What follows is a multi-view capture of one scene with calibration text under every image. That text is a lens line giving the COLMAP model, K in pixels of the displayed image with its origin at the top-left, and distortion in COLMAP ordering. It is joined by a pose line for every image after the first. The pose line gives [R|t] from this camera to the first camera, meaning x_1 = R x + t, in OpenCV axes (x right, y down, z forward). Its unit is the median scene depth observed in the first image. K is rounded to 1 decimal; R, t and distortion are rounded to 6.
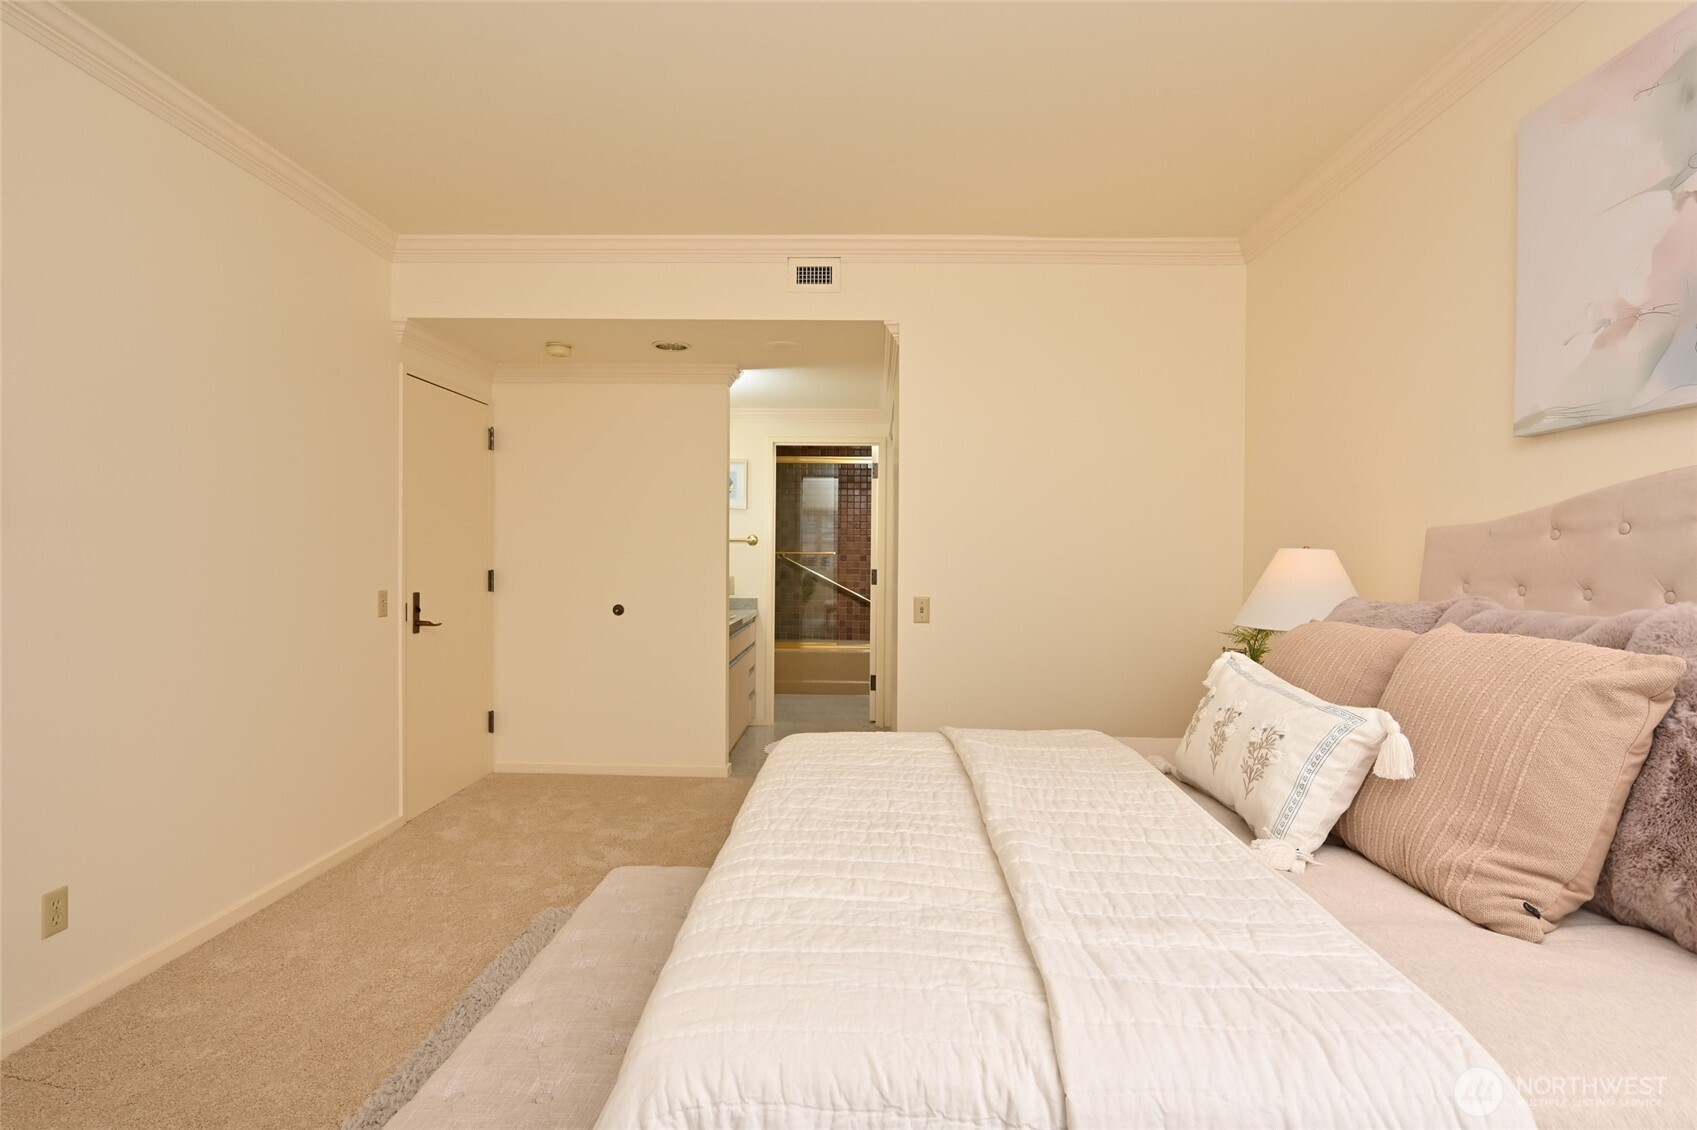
lens RADIAL K [[864.9, 0, 849.5], [0, 864.9, 557.0], [0, 0, 1]] dist [0.011129, -0.000517]
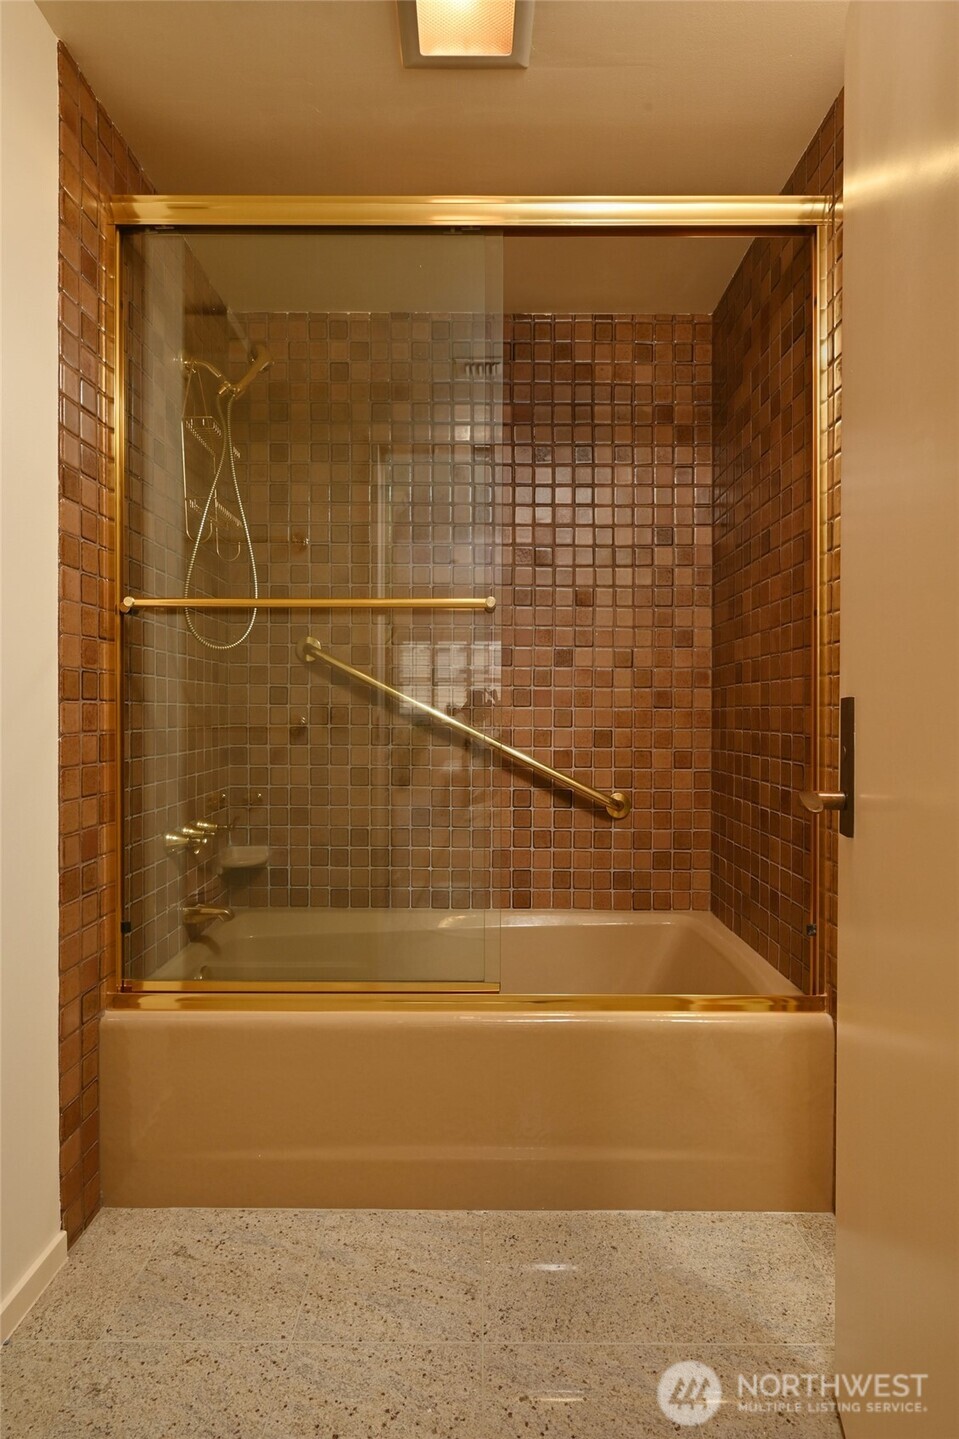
lens RADIAL K [[733.4, 0, 477.9], [0, 733.4, 713.2], [0, 0, 1]] dist [0.011129, -0.000517]
pose [[0.999653, -0.006757, 0.025448, -0.023868], [0.007006, 0.999929, -0.009677, 0.025138], [-0.025381, 0.009852, 0.999629, 0.731969]]
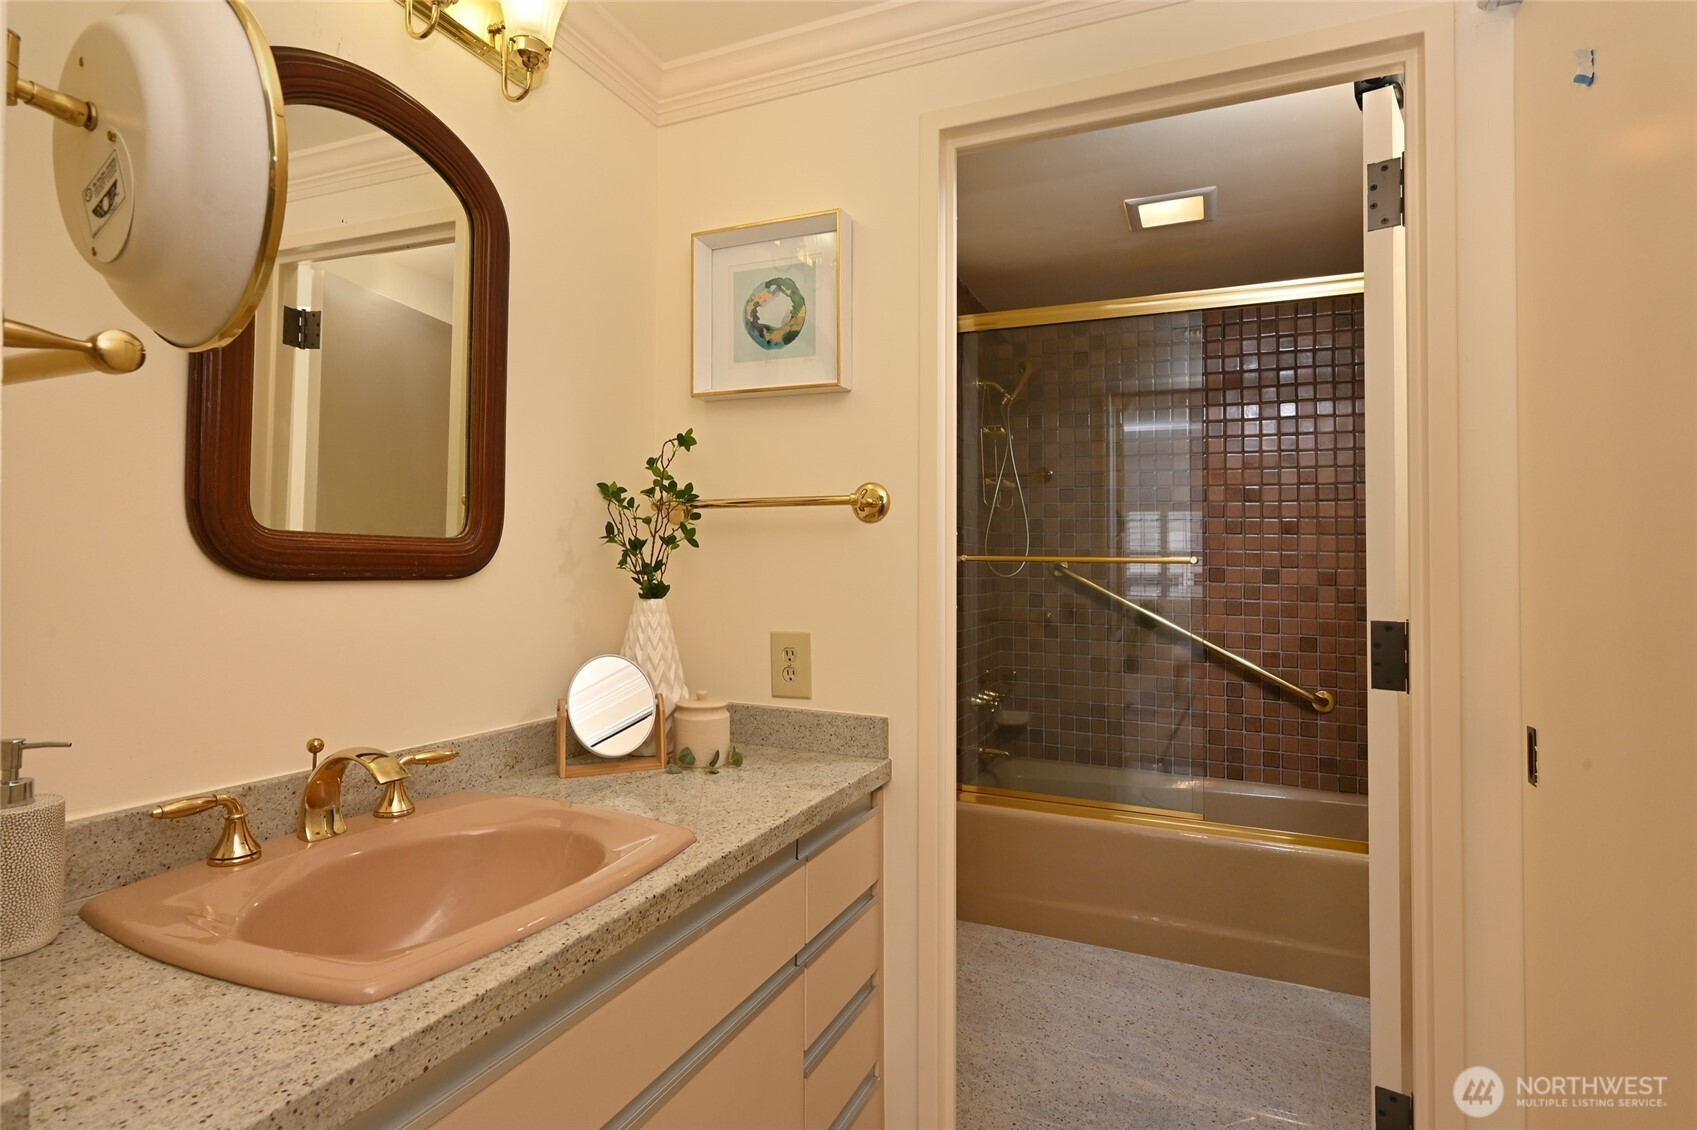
lens RADIAL K [[864.9, 0, 832.7], [0, 864.9, 525.8], [0, 0, 1]] dist [0.011129, -0.000517]
pose [[0.918833, -0.014849, -0.394367, -0.011701], [-0.008379, 0.998333, -0.057111, 0.002716], [0.394557, 0.055780, 0.917177, 0.557391]]
